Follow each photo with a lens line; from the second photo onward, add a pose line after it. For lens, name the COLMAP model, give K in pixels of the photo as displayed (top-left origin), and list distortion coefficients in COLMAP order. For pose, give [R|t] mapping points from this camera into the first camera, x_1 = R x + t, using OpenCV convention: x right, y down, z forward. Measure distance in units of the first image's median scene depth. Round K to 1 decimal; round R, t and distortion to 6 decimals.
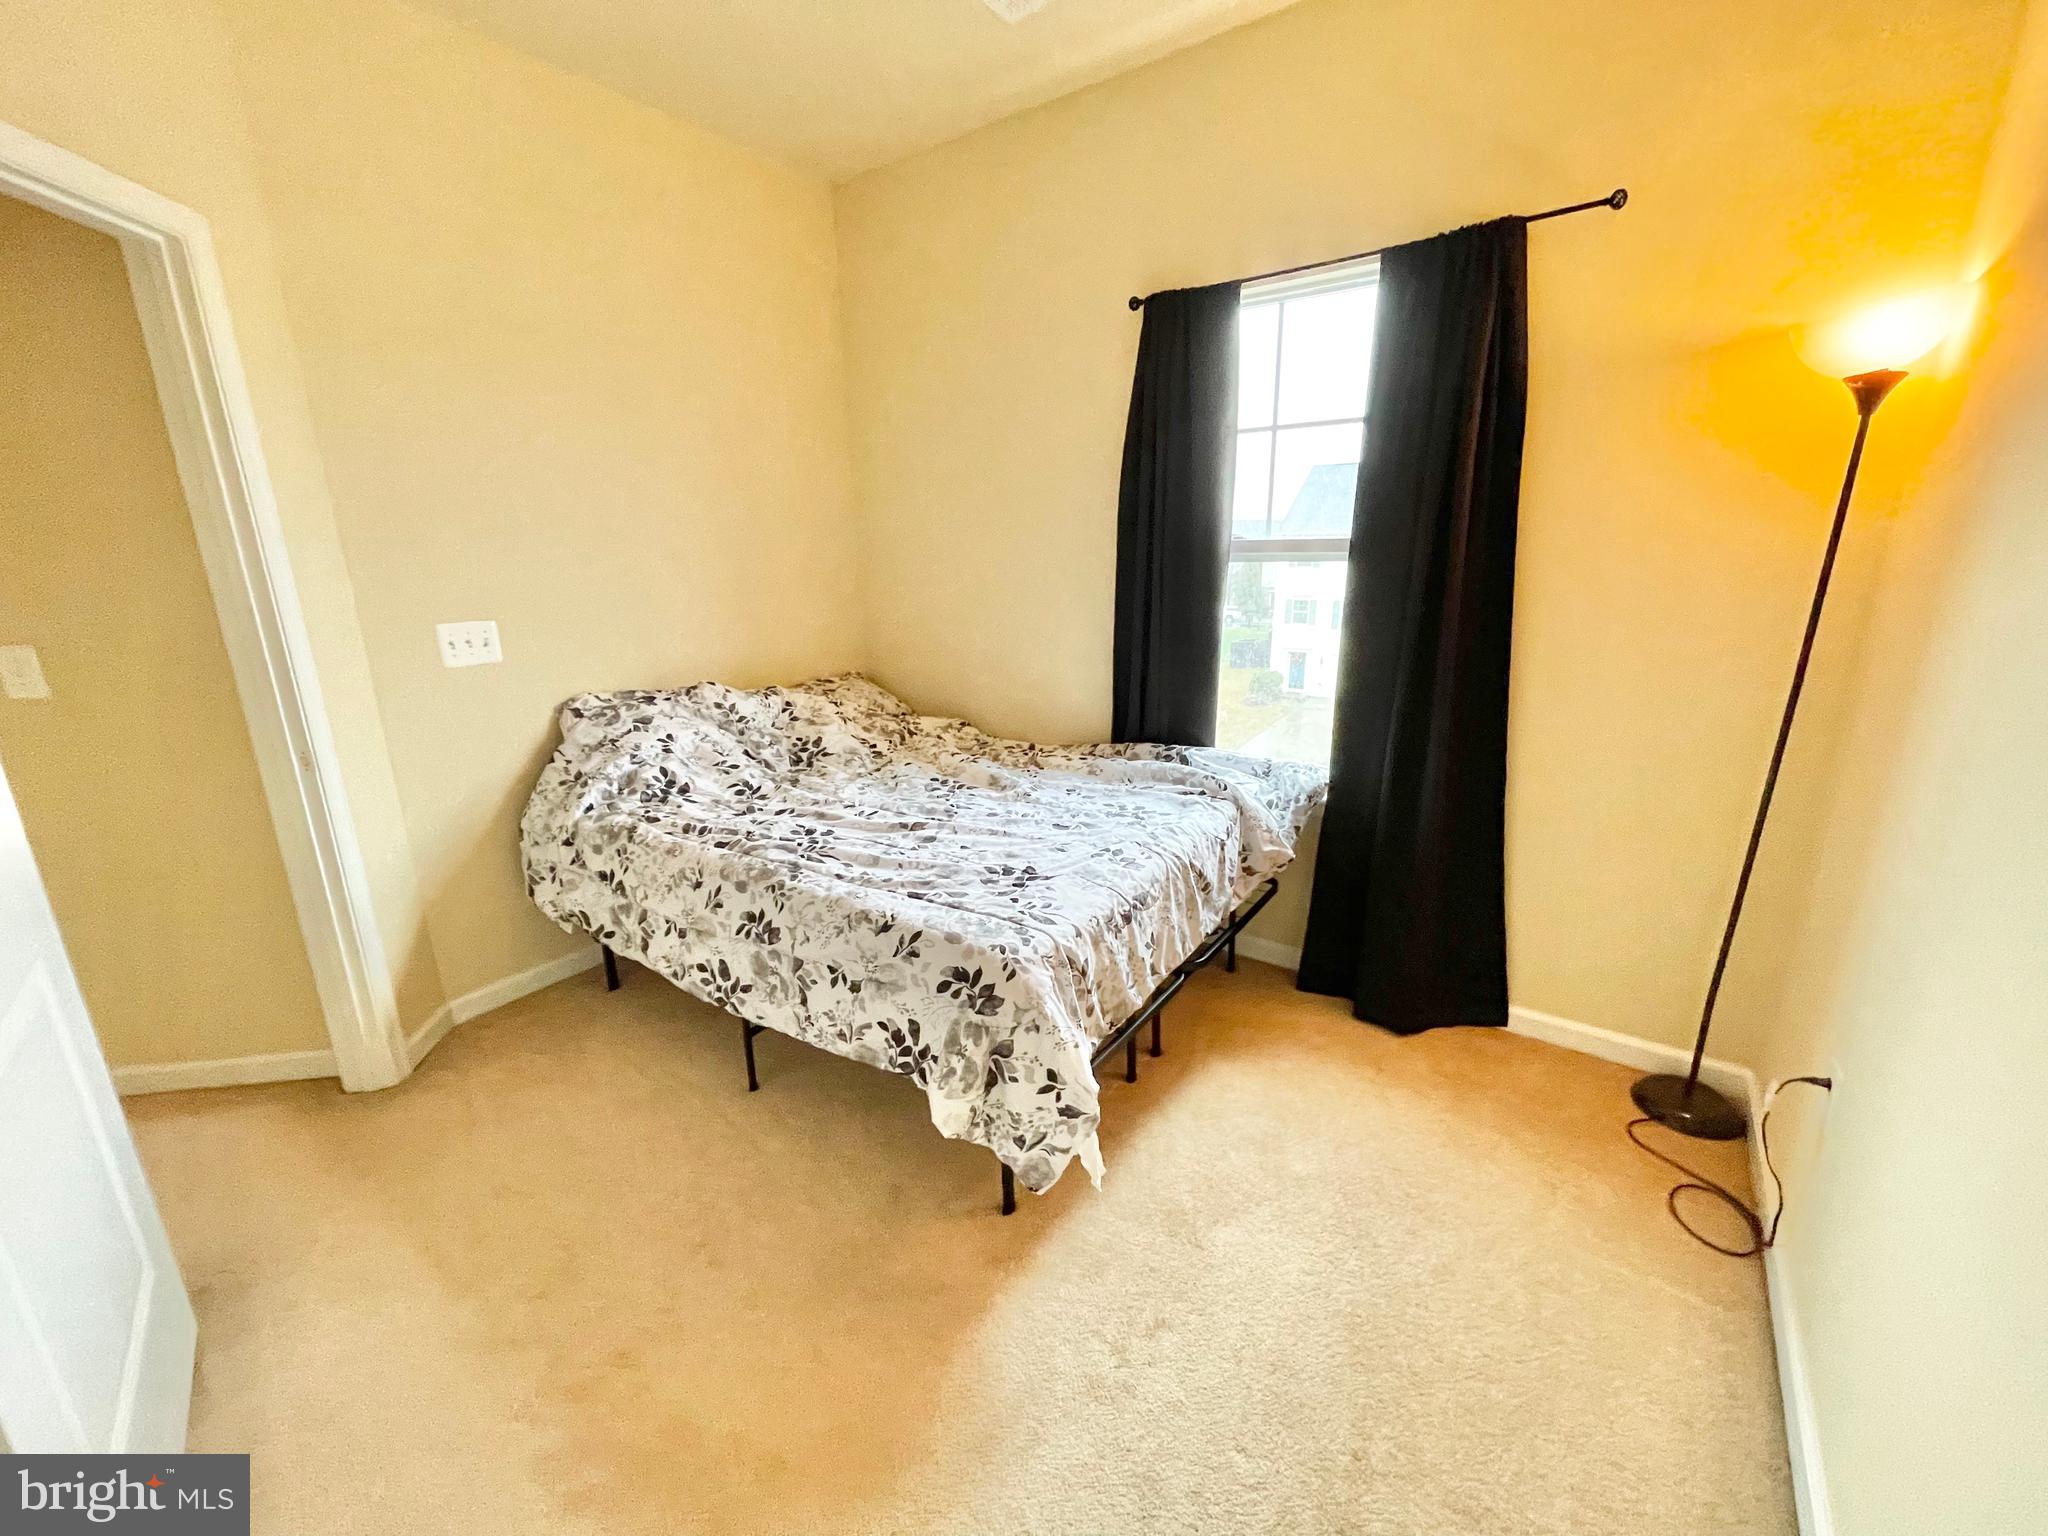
lens RADIAL K [[826.9, 0, 1012.7], [0, 826.9, 768.4], [0, 0, 1]] dist [-0.002575, 0.000130]
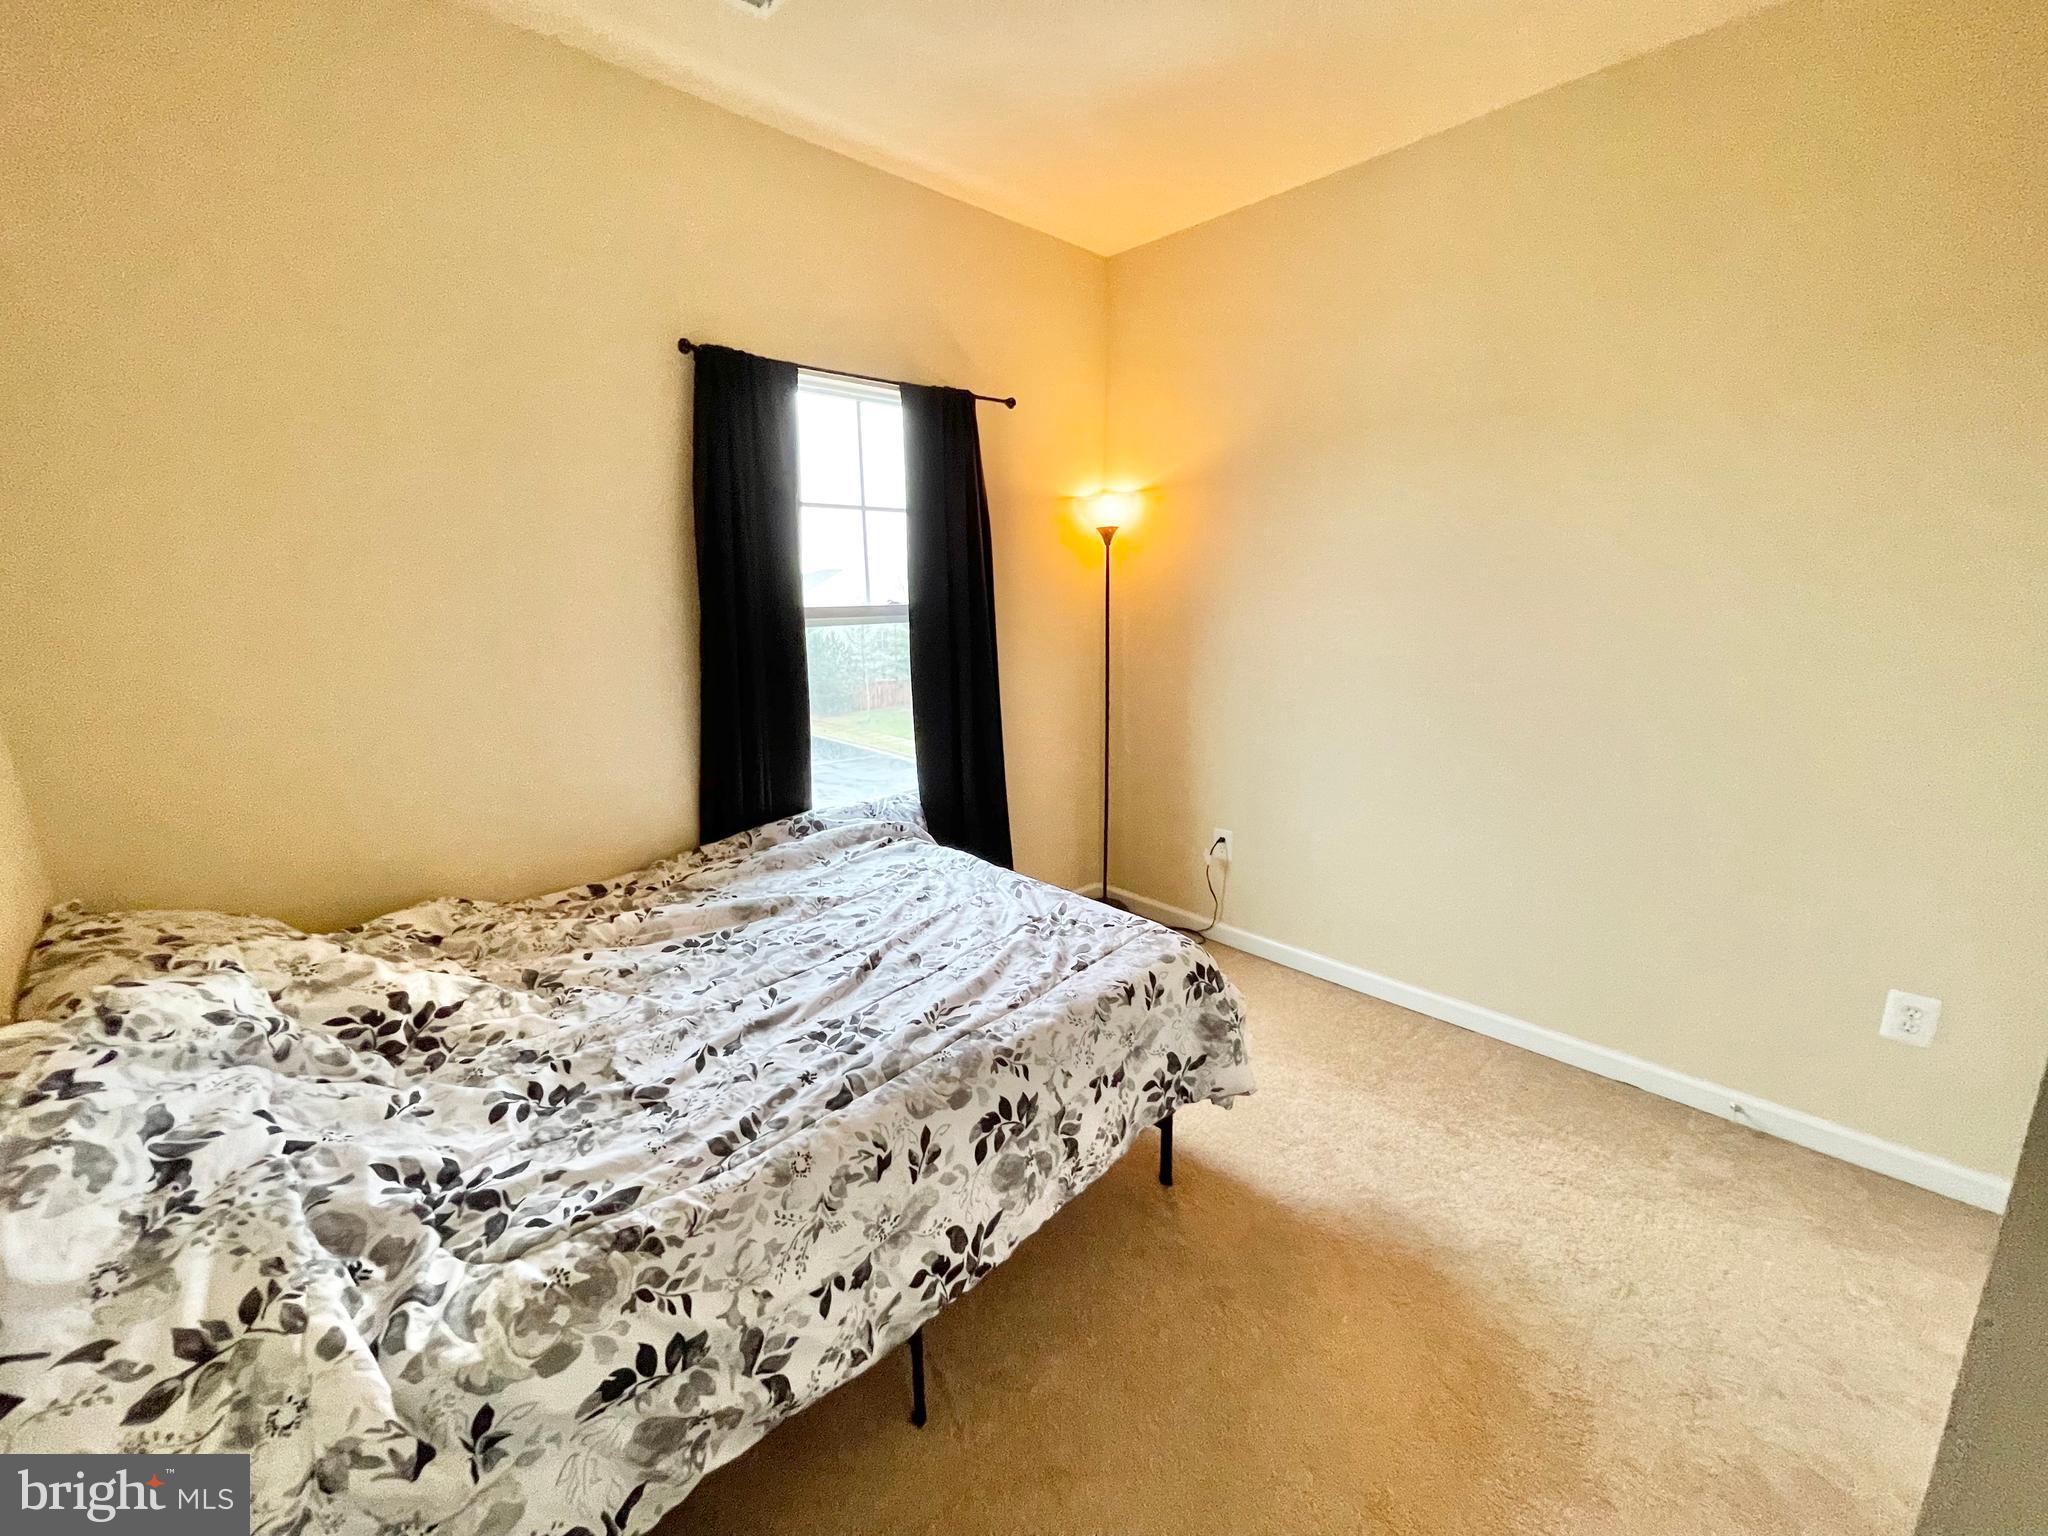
lens RADIAL K [[826.9, 0, 1015.2], [0, 826.9, 769.2], [0, 0, 1]] dist [-0.002575, 0.000130]
pose [[0.186289, -0.199880, 0.961948, -0.822264], [0.270416, 0.951703, 0.145383, -0.185334], [-0.944548, 0.233043, 0.231343, 0.640249]]
